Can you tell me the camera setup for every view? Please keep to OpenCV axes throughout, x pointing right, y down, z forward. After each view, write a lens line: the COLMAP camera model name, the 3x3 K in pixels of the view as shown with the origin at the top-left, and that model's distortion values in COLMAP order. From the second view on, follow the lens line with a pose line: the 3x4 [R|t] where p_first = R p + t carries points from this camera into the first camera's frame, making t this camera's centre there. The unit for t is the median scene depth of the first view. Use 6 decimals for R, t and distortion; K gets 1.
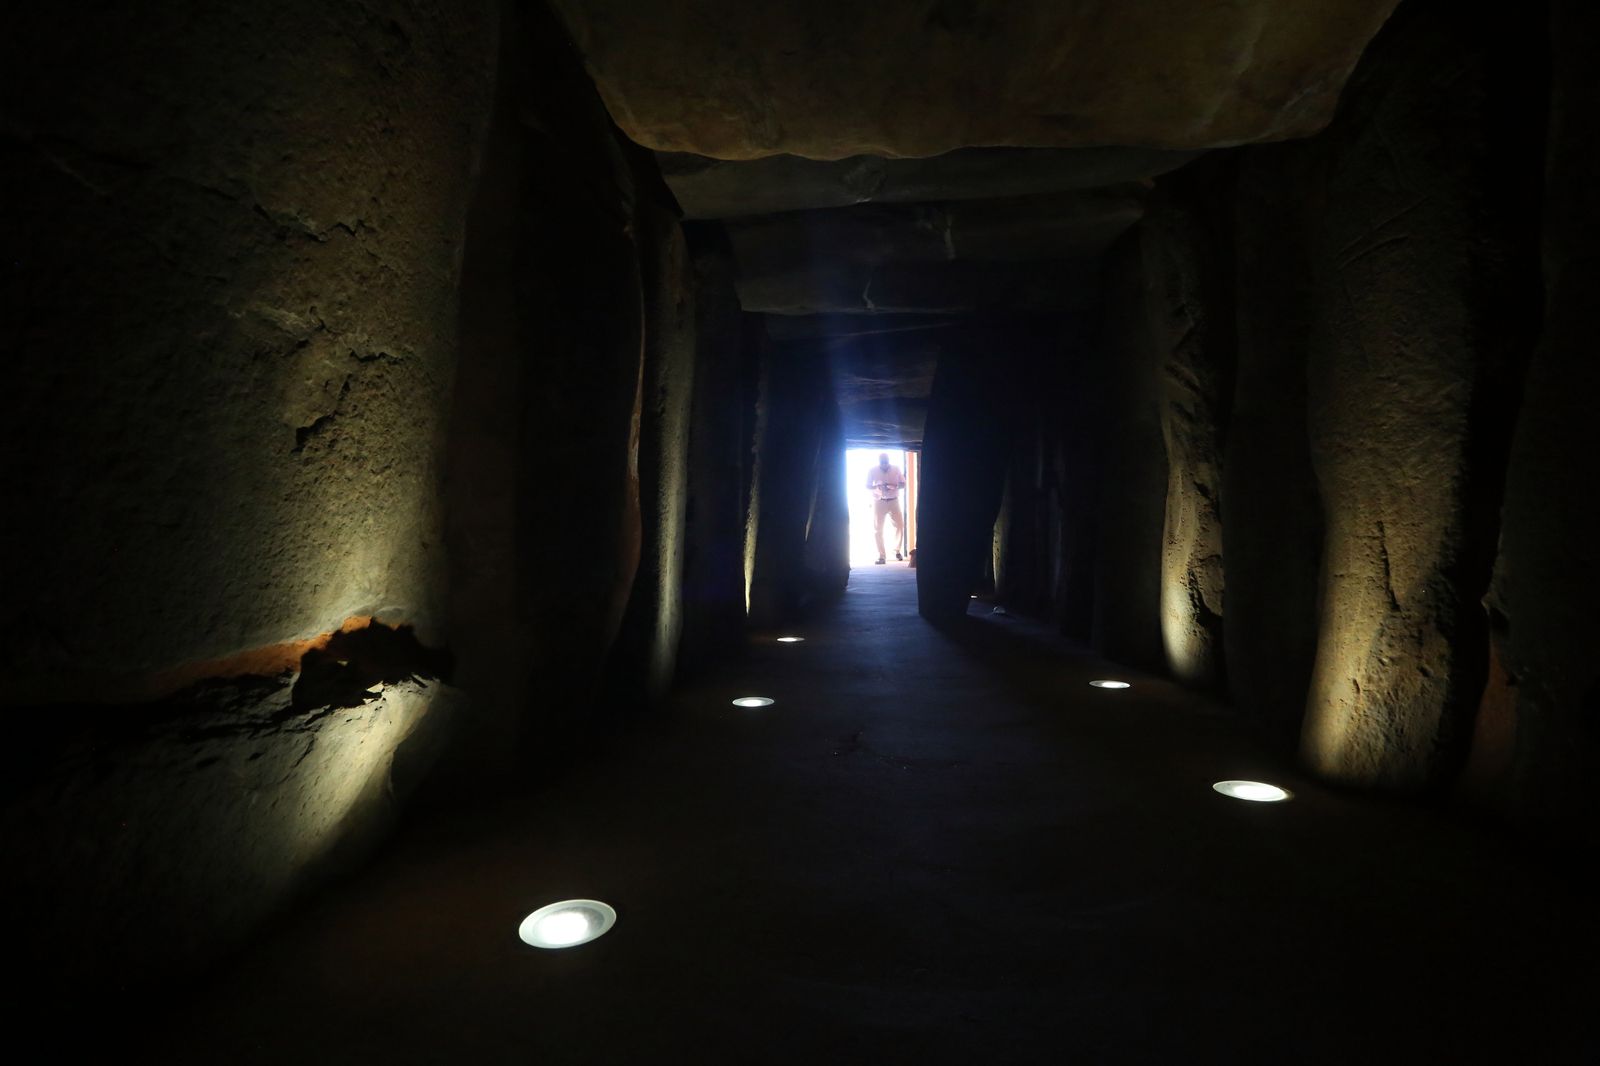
lens RADIAL K [[781.8, 0, 791.9], [0, 781.8, 525.0], [0, 0, 1]] dist [-0.072970, 0.032626]
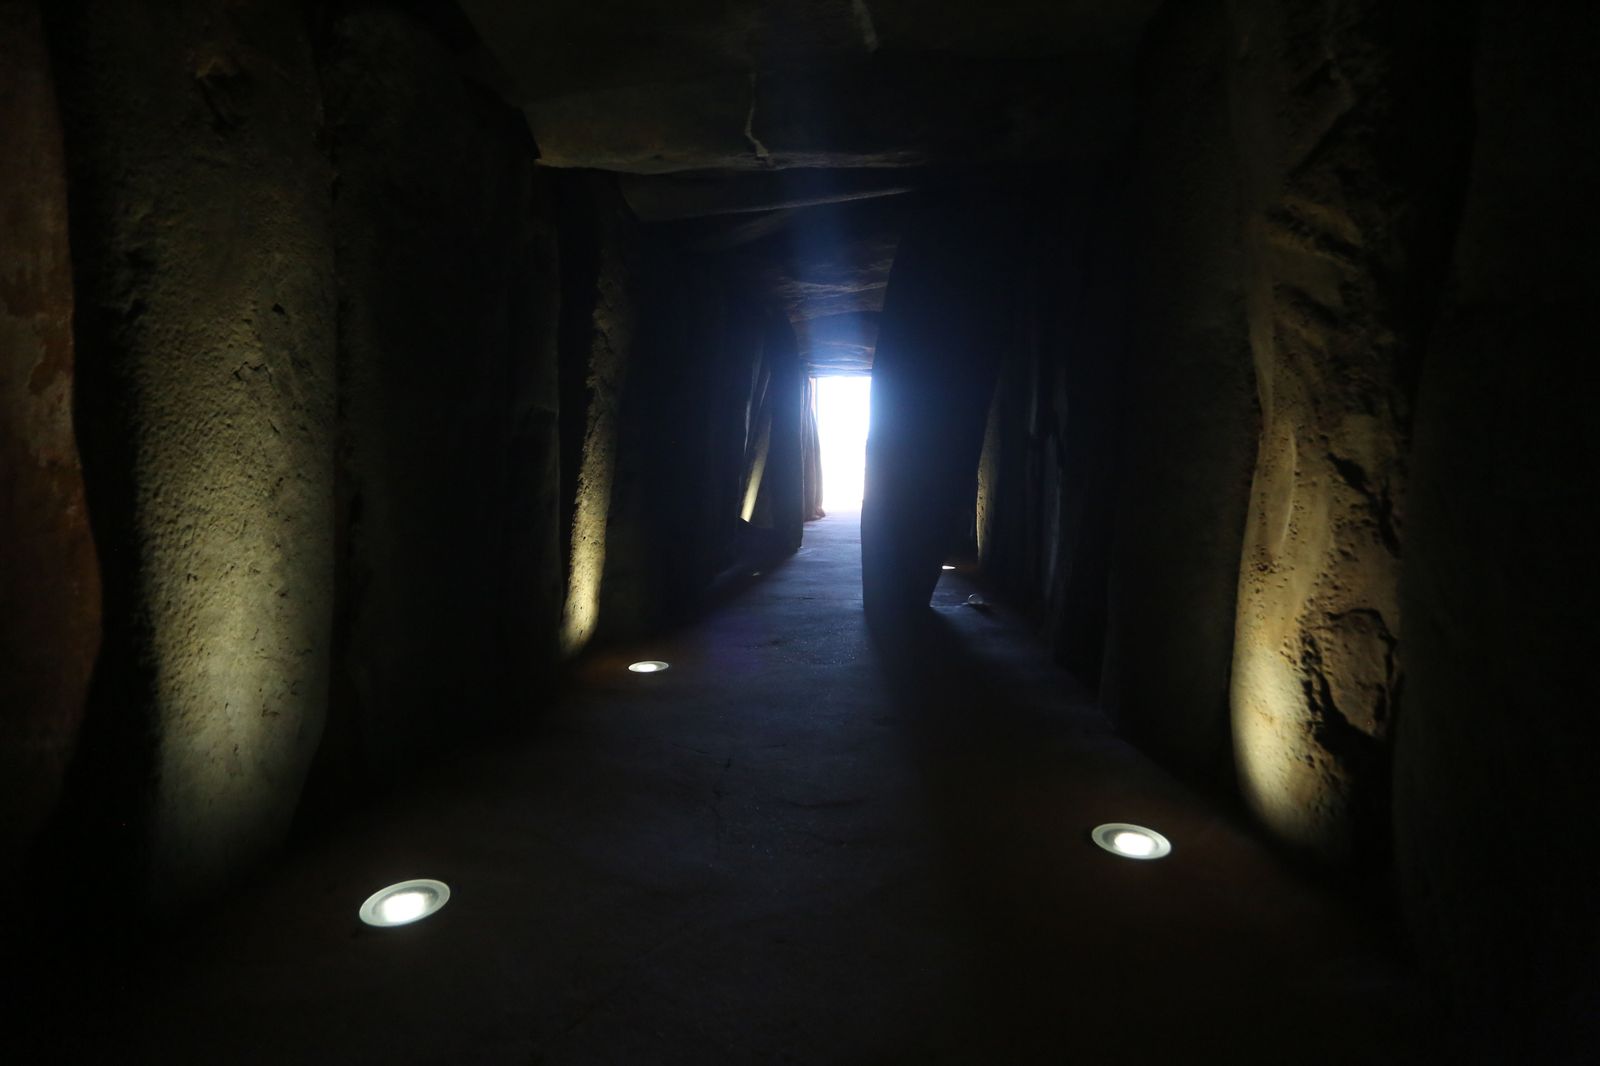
lens RADIAL K [[781.8, 0, 791.9], [0, 781.8, 525.0], [0, 0, 1]] dist [-0.072970, 0.032626]
pose [[0.999918, -0.002501, -0.012547, 0.196314], [0.003652, 0.995700, 0.092564, -0.056426], [0.012261, -0.092602, 0.995628, 0.519191]]
